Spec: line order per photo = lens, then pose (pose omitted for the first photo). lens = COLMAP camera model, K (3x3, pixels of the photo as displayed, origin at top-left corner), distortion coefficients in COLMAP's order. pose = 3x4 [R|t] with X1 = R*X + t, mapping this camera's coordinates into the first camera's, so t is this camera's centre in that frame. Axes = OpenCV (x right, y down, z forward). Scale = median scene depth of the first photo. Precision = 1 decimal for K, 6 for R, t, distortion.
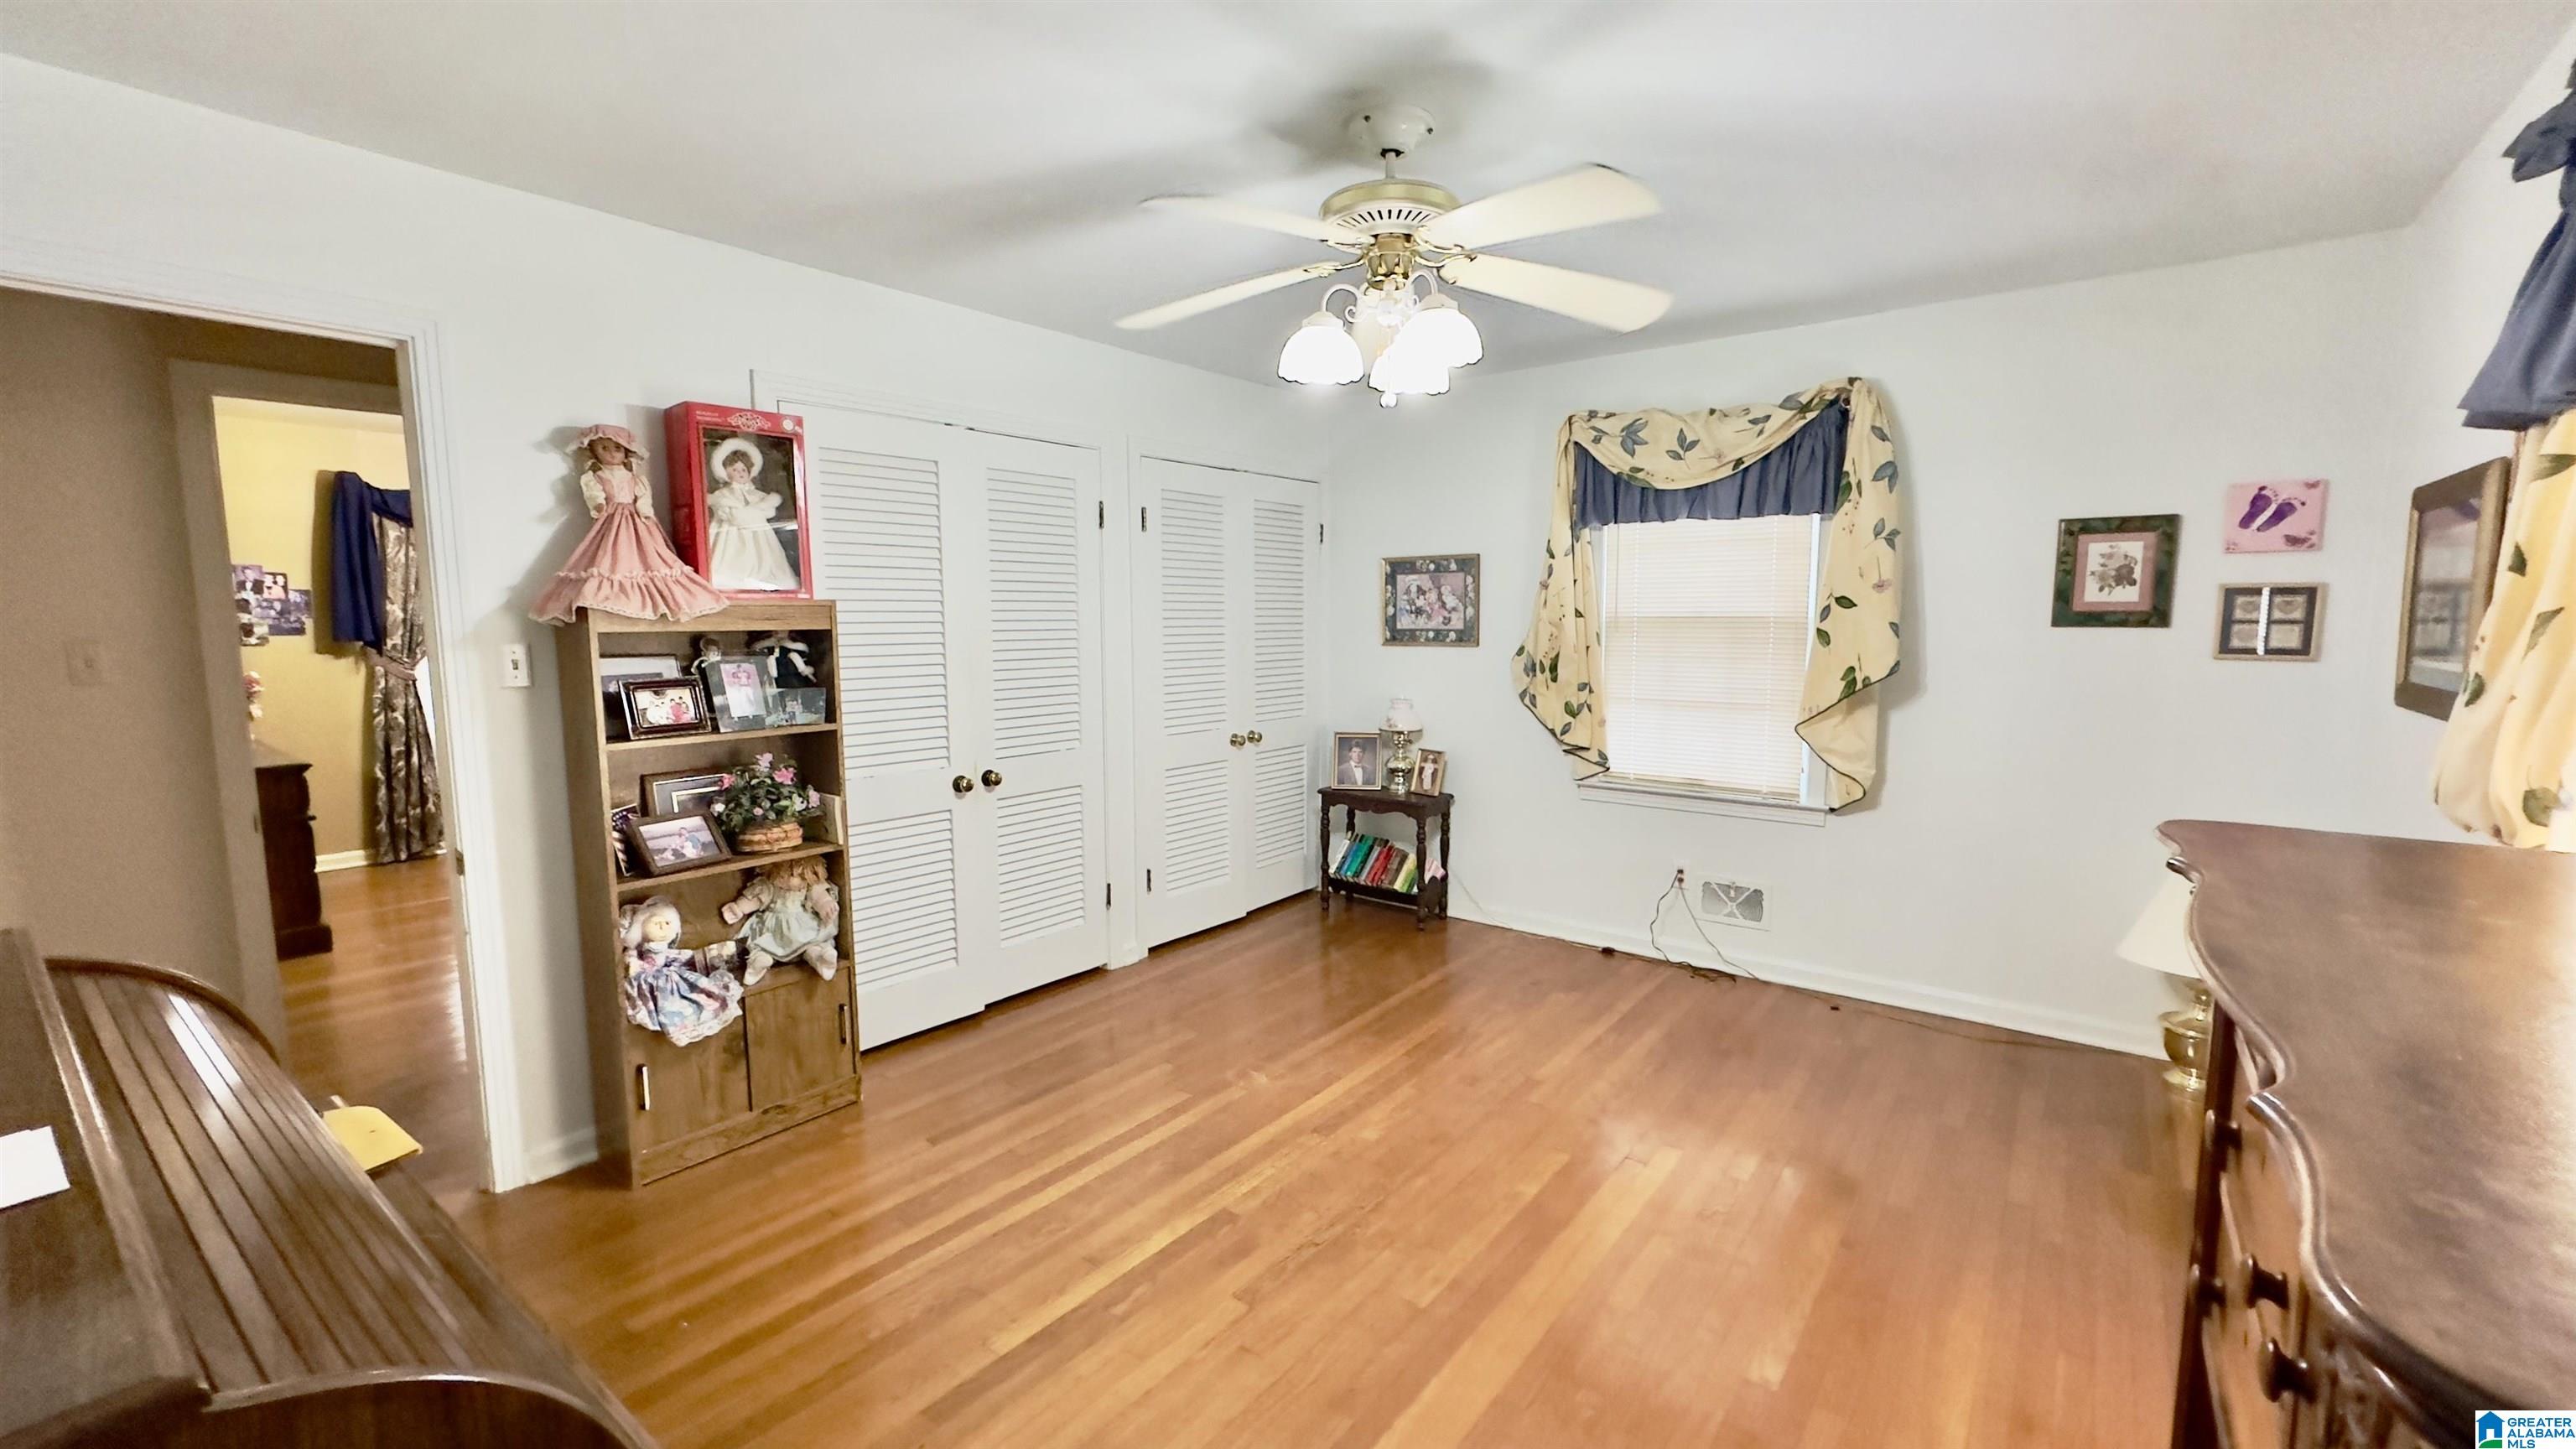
lens RADIAL K [[1027.6, 0, 1282.0], [0, 1027.6, 728.1], [0, 0, 1]] dist [-0.002696, 0.000196]
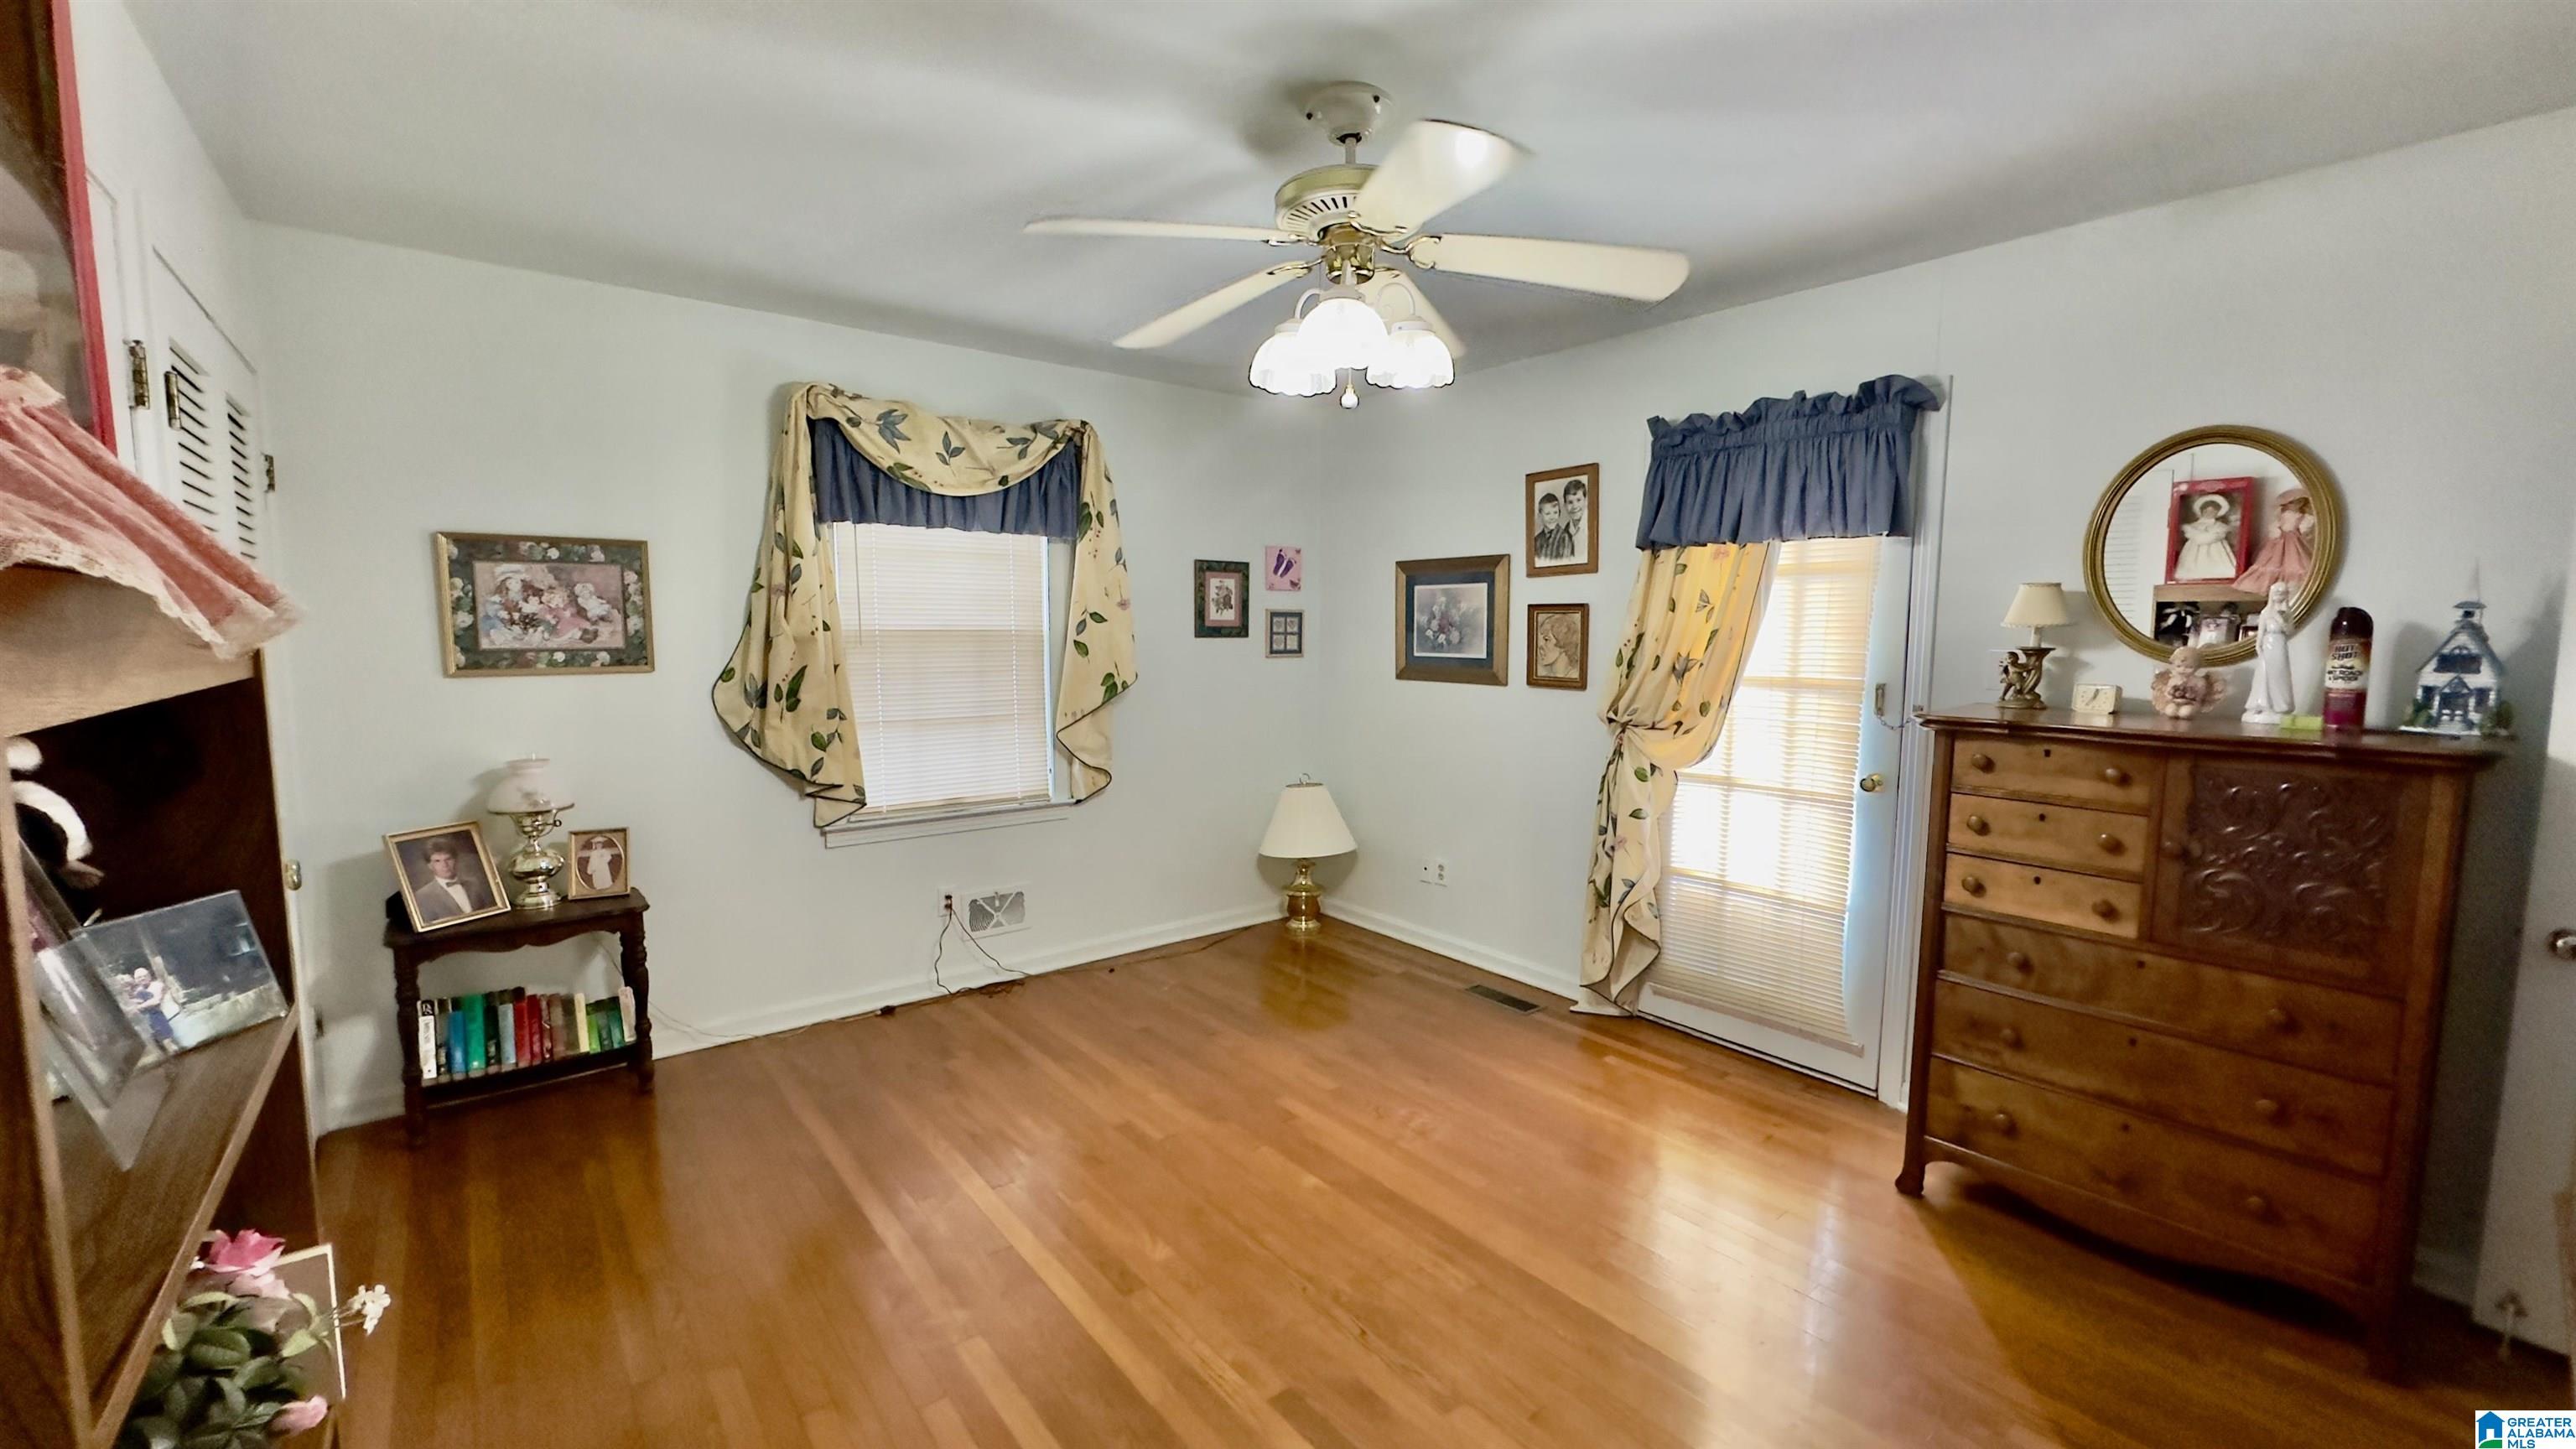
lens RADIAL K [[1027.6, 0, 1286.6], [0, 1027.6, 730.2], [0, 0, 1]] dist [-0.002696, 0.000196]
pose [[0.212462, -0.093063, 0.972728, -0.458236], [0.104870, 0.991877, 0.071990, -0.049820], [-0.971526, 0.086715, 0.220496, 0.473430]]
